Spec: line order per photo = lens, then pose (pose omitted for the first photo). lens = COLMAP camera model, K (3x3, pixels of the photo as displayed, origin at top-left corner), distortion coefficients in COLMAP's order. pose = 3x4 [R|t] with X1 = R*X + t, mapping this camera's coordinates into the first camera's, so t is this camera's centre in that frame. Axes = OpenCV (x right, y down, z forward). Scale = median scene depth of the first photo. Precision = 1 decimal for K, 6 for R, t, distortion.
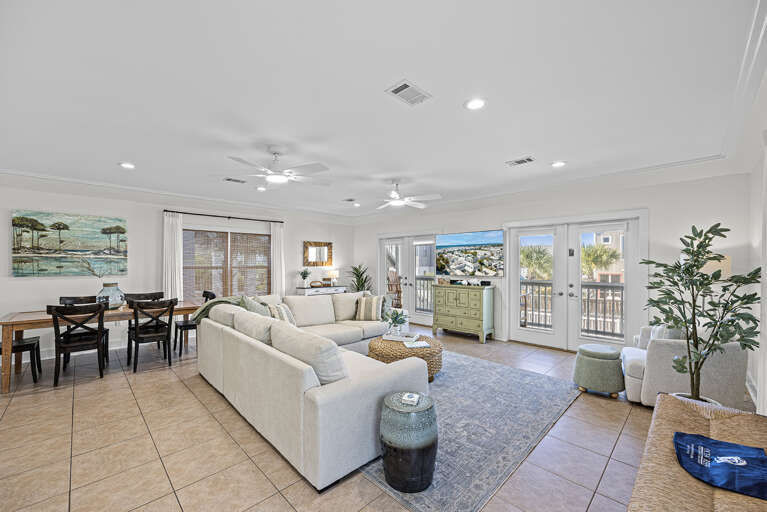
lens RADIAL K [[307.3, 0, 387.6], [0, 307.3, 263.1], [0, 0, 1]] dist [0.003384, 0.000519]
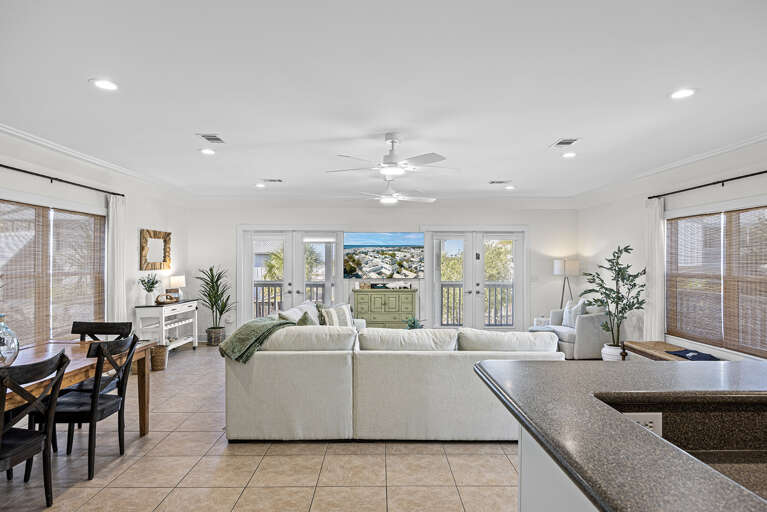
lens RADIAL K [[422.6, 0, 383.2], [0, 422.6, 261.3], [0, 0, 1]] dist [-0.020536, -0.000513]
pose [[0.700516, 0.003347, 0.713629, -0.654875], [-0.002943, 0.999994, -0.001801, -0.009026], [-0.713630, -0.000839, 0.700522, 0.108026]]
